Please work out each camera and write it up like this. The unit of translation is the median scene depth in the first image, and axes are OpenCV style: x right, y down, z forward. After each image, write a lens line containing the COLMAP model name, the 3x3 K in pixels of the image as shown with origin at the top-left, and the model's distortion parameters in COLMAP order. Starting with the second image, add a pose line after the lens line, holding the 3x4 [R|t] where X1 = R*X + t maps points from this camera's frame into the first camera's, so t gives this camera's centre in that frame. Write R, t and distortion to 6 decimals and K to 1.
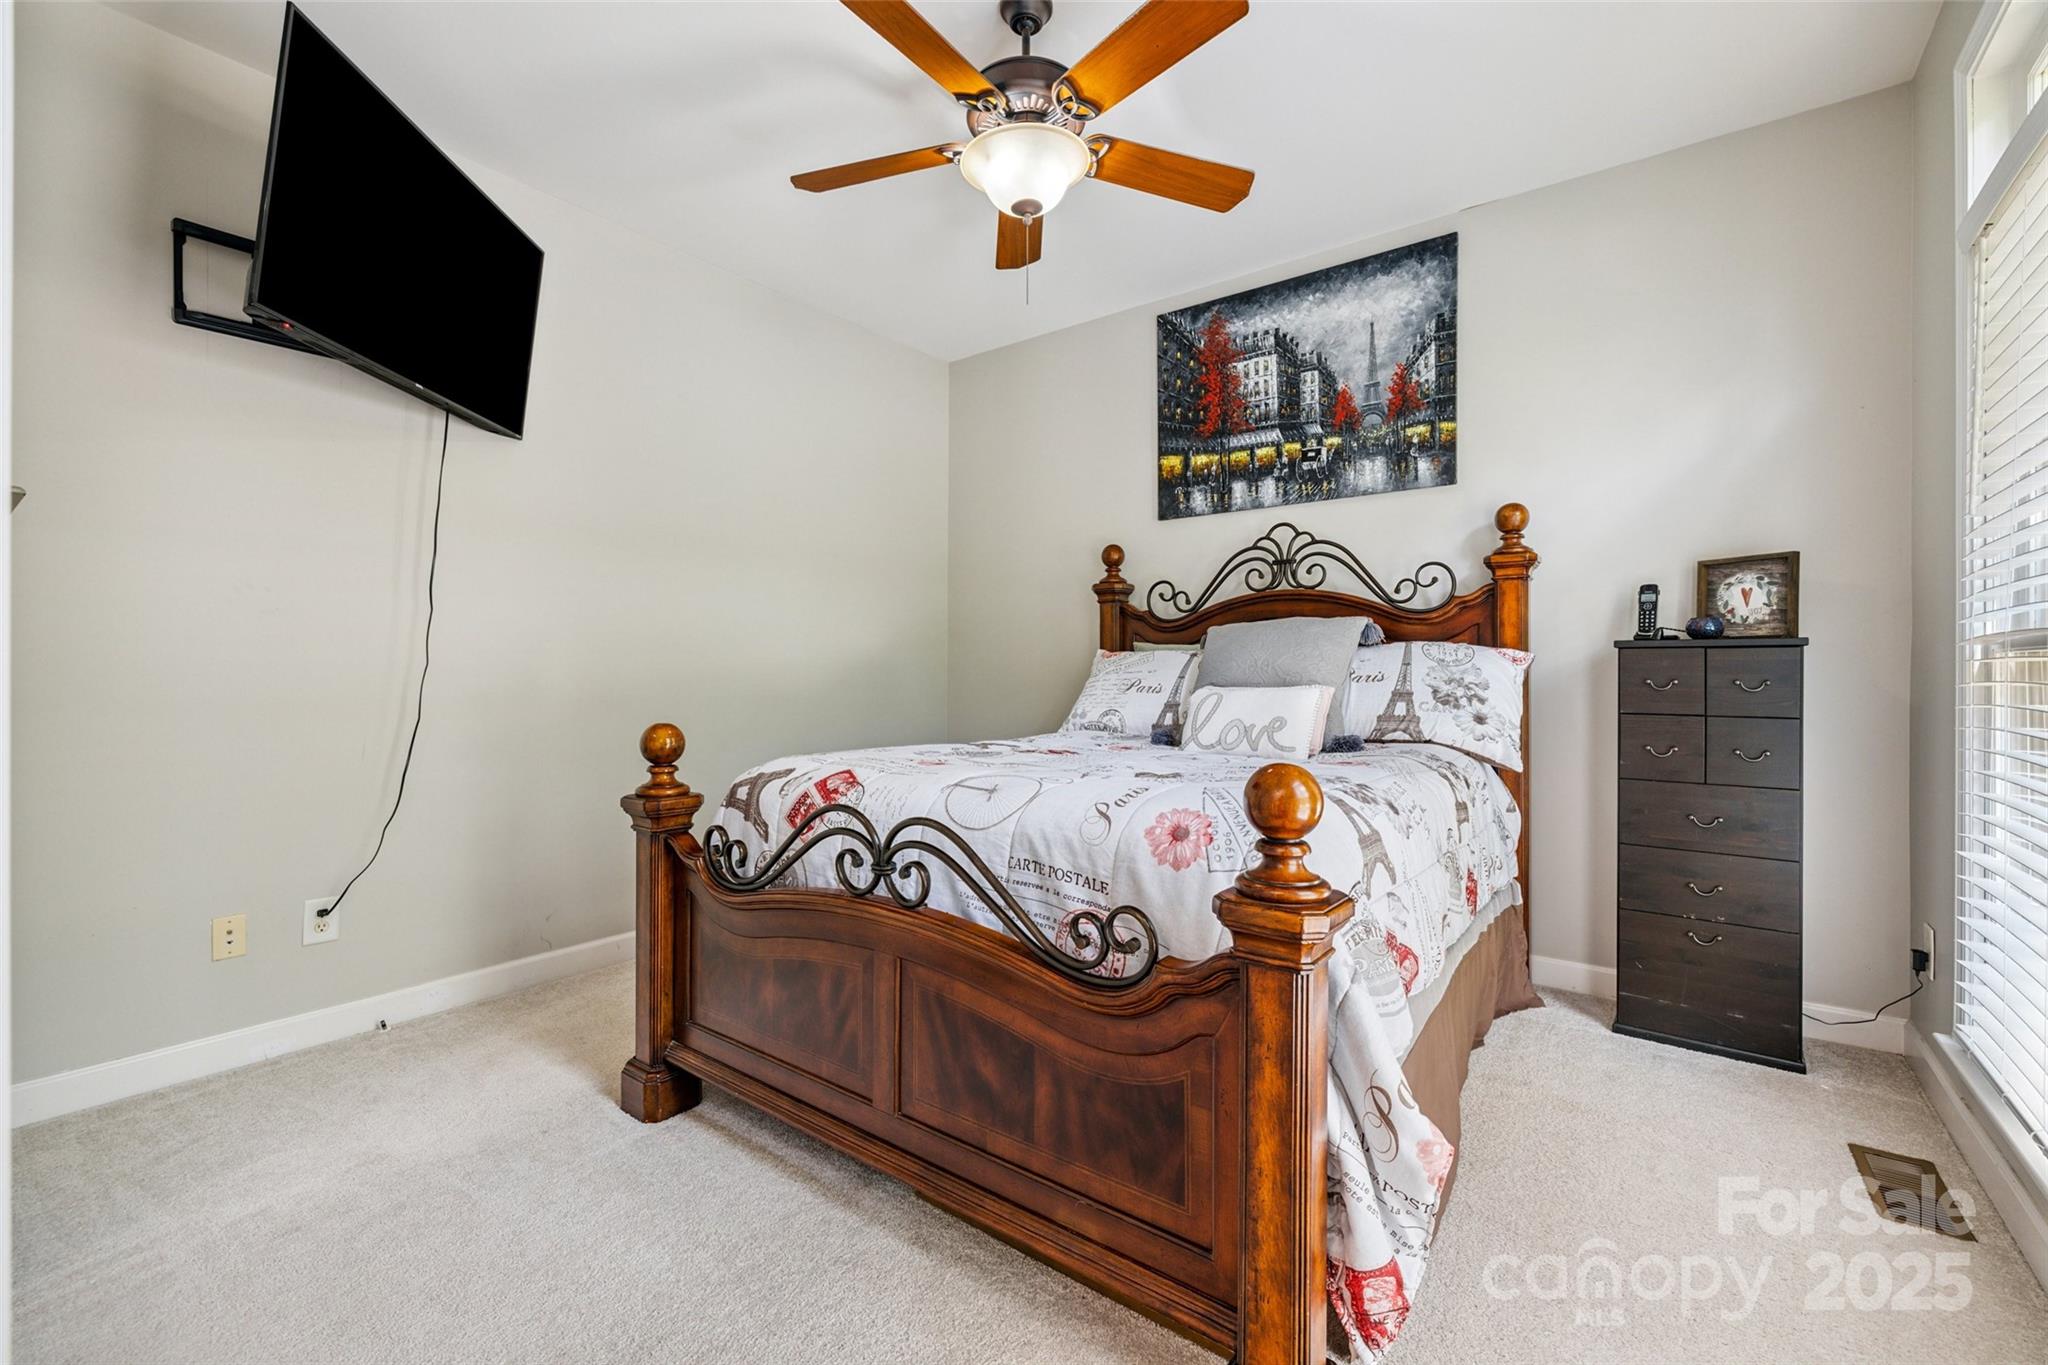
lens RADIAL K [[856.7, 0, 1021.1], [0, 856.7, 669.3], [0, 0, 1]] dist [0.001362, -0.000189]
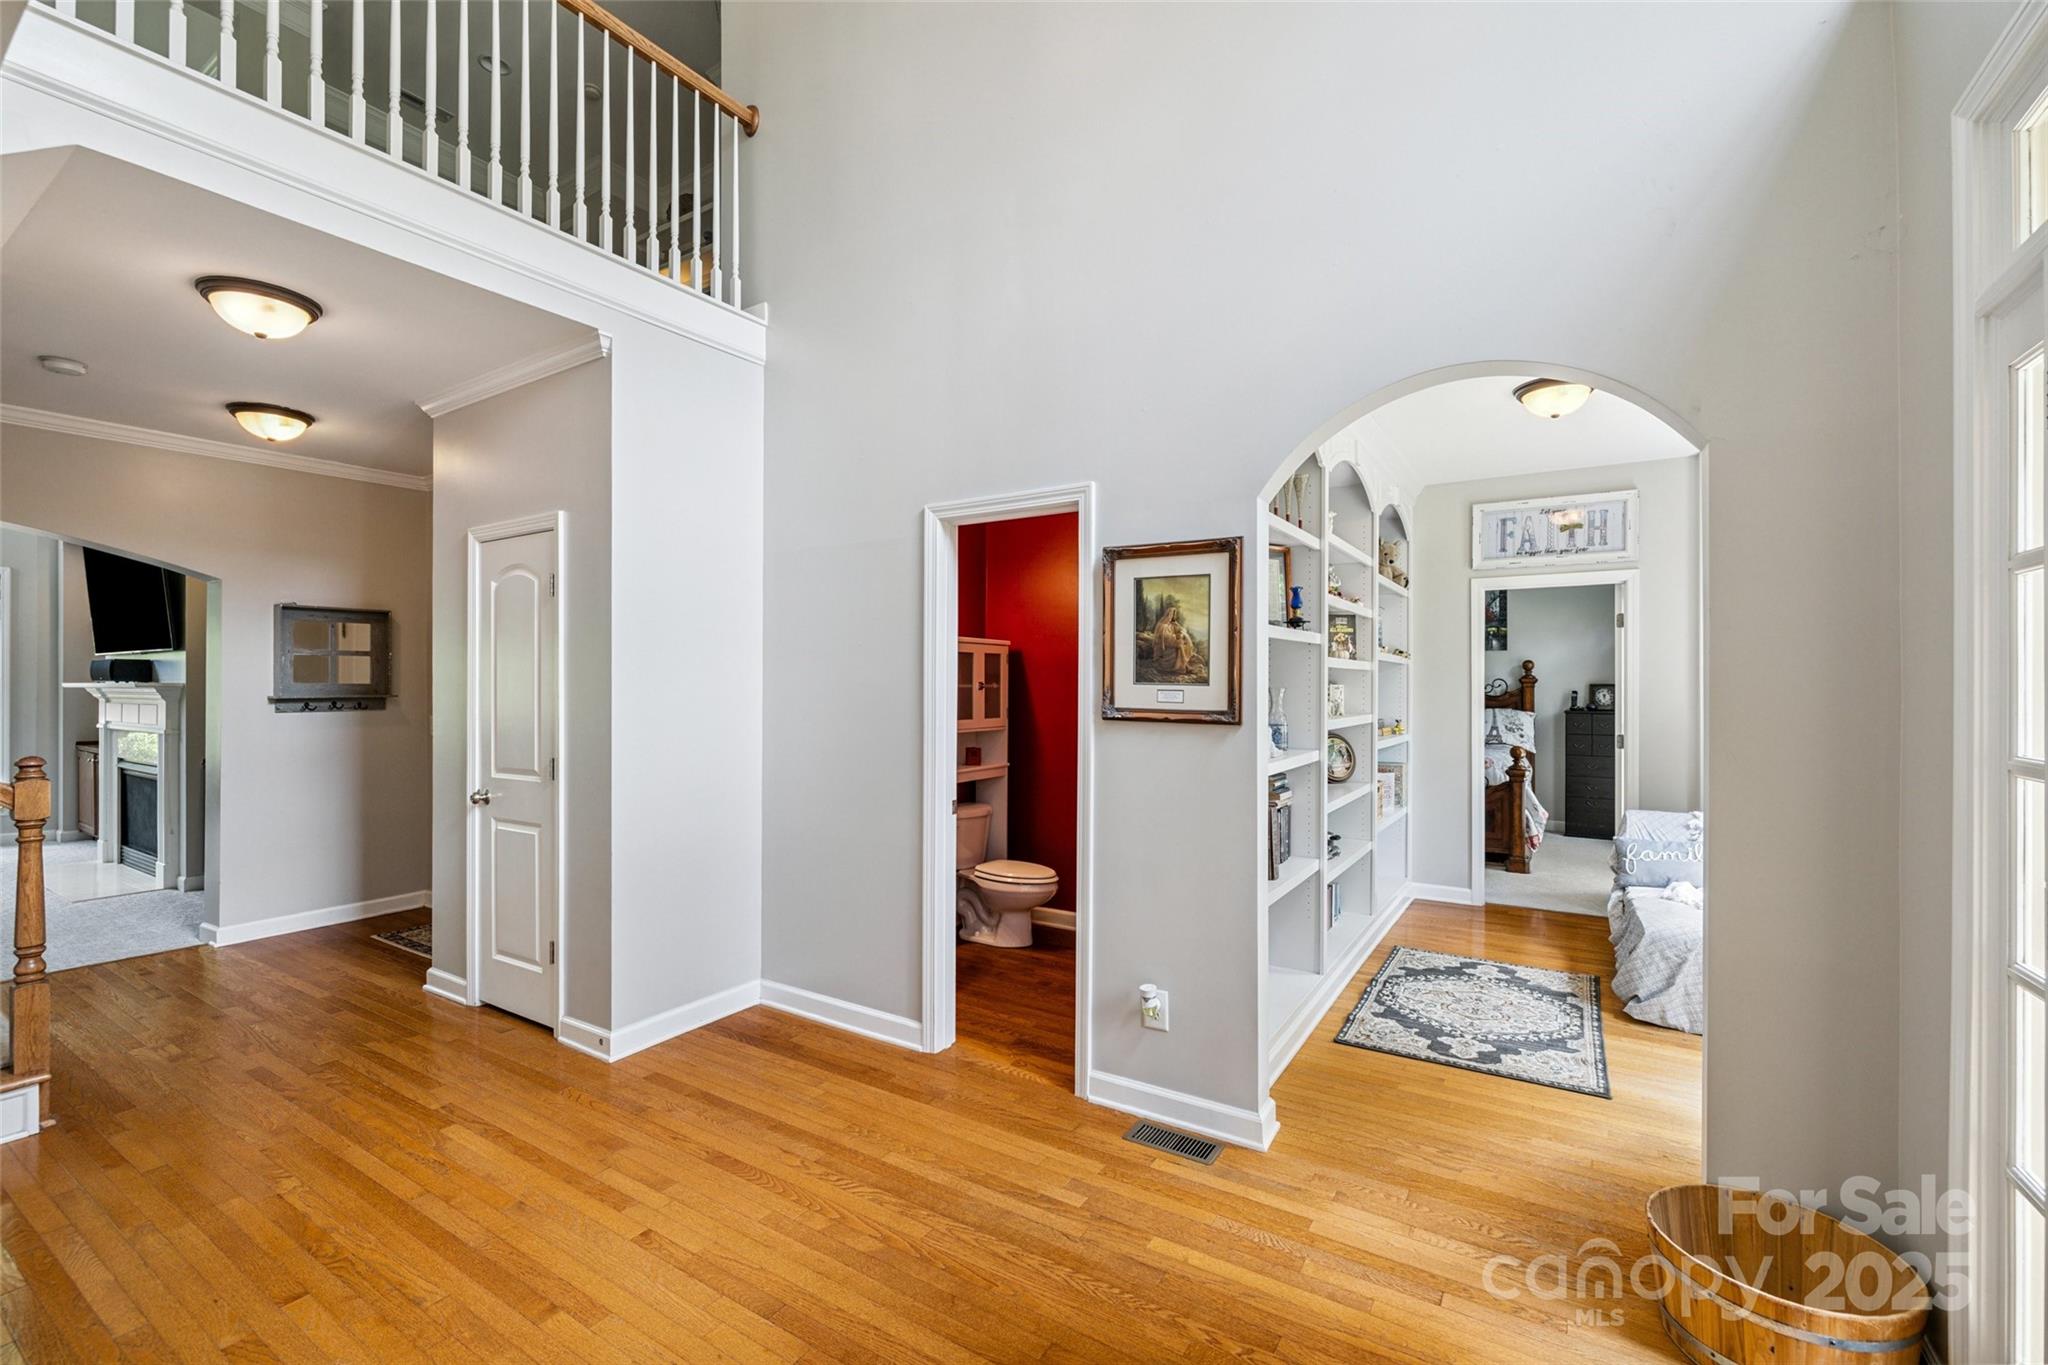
lens RADIAL K [[867.7, 0, 1013.5], [0, 867.7, 685.0], [0, 0, 1]] dist [0.000497, -0.000085]
pose [[0.996617, -0.001562, 0.082172, -1.078934], [0.001155, 0.999987, 0.004990, -0.099777], [-0.082179, -0.004878, 0.996606, -1.366722]]
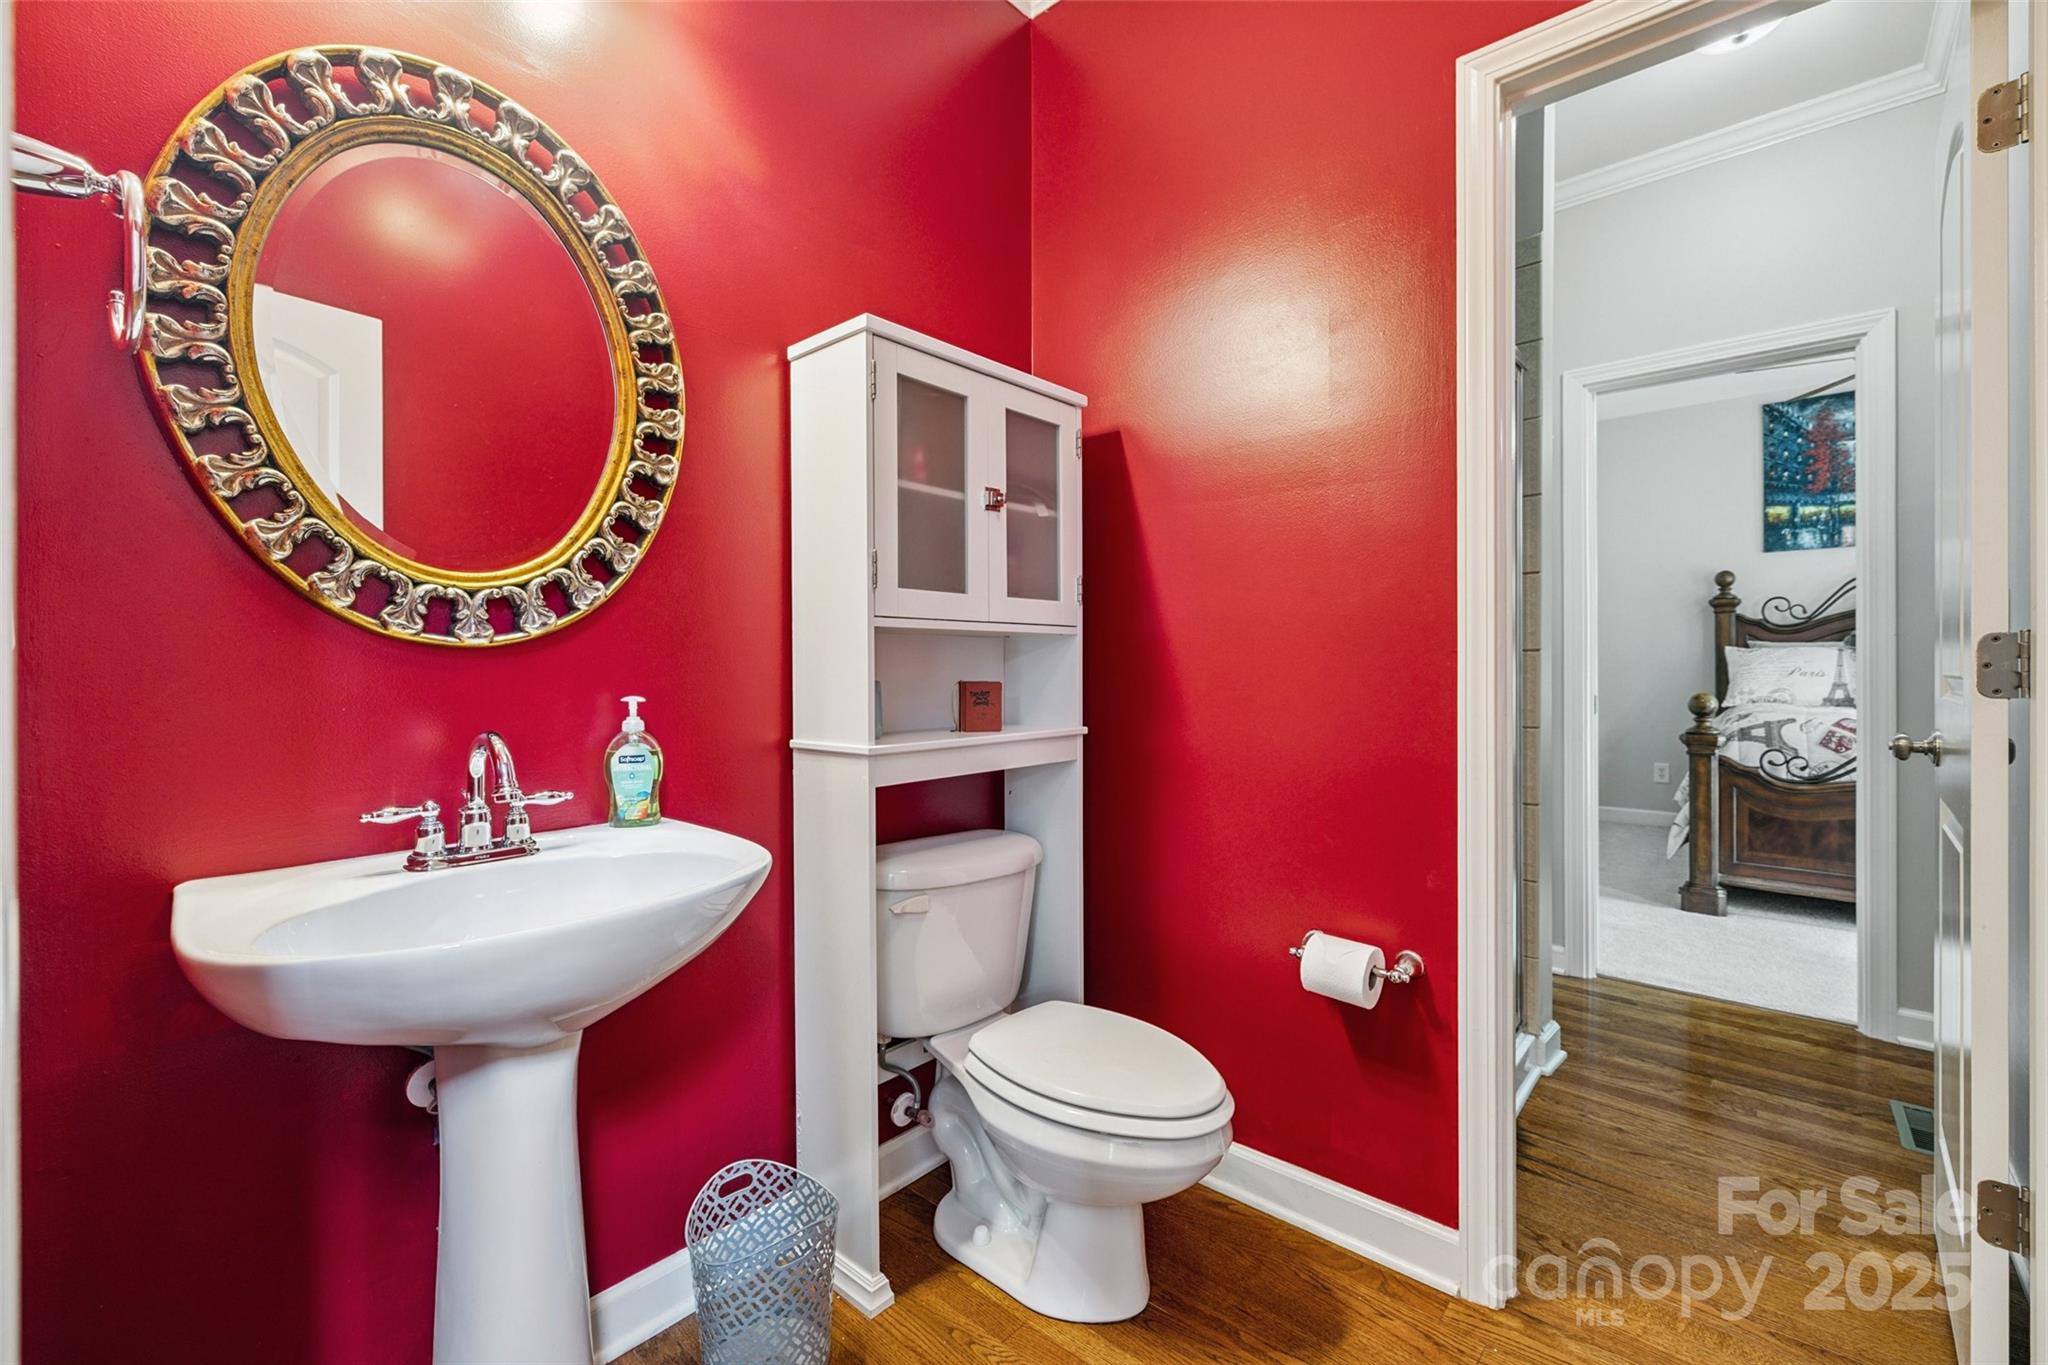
lens RADIAL K [[856.7, 0, 1021.1], [0, 856.7, 669.3], [0, 0, 1]] dist [0.001362, -0.000189]
pose [[0.996610, -0.010438, -0.081608, -0.971455], [0.010998, 0.999919, 0.006408, -0.007817], [0.081535, -0.007284, 0.996644, -0.505140]]
